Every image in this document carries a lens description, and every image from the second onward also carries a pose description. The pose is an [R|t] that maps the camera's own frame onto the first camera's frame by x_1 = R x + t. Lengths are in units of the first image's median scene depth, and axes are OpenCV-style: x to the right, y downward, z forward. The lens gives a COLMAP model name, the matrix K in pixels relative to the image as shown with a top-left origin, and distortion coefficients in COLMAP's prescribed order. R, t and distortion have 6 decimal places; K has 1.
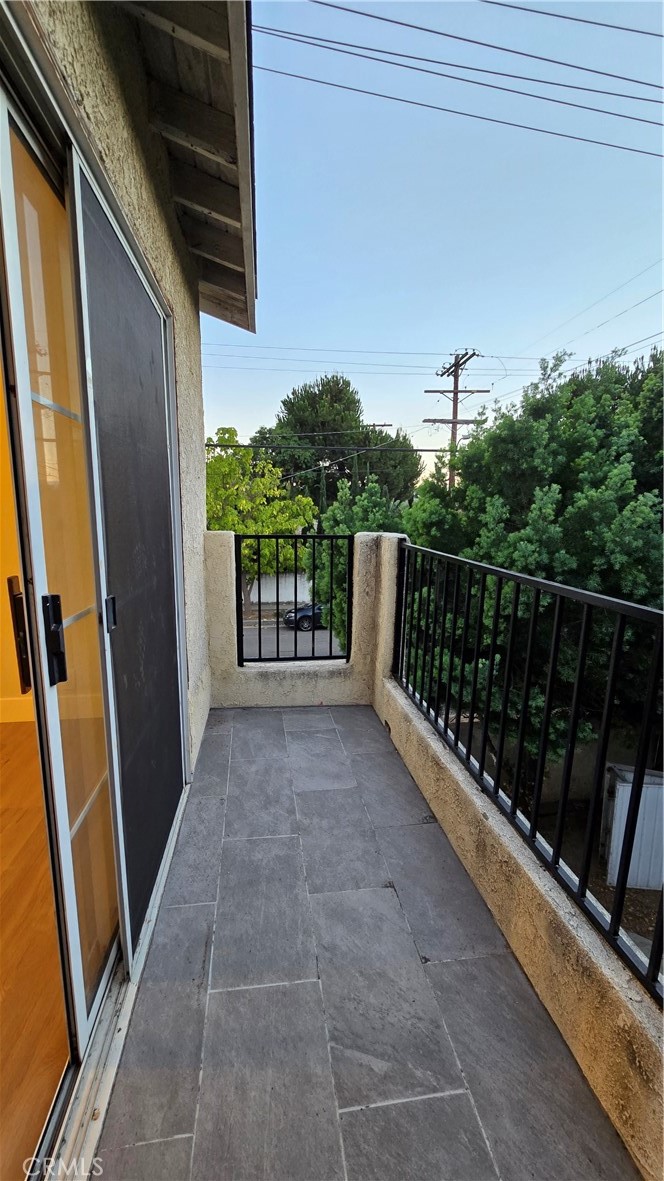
lens RADIAL K [[481.9, 0, 336.6], [0, 481.9, 597.4], [0, 0, 1]] dist [-0.002925, -0.000009]
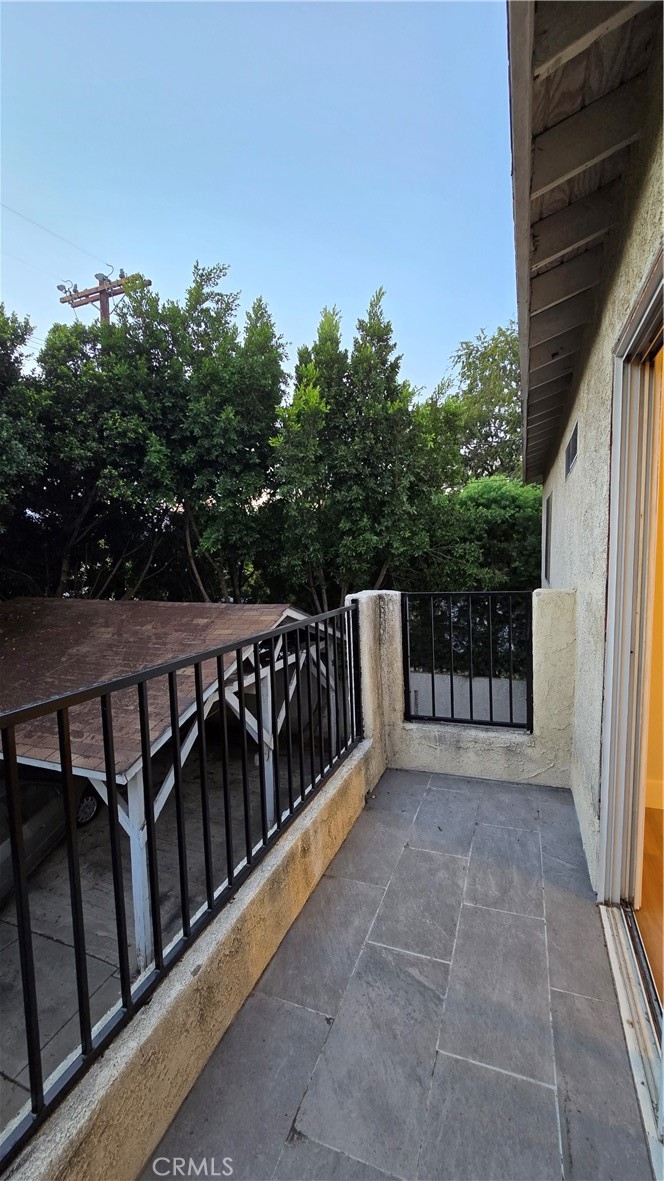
lens RADIAL K [[481.9, 0, 337.2], [0, 481.9, 593.1], [0, 0, 1]] dist [-0.002925, -0.000009]
pose [[-0.867087, -0.038274, 0.496684, -0.339068], [0.093820, 0.966655, 0.238275, -0.405068], [-0.489242, 0.253204, -0.834583, 1.830529]]
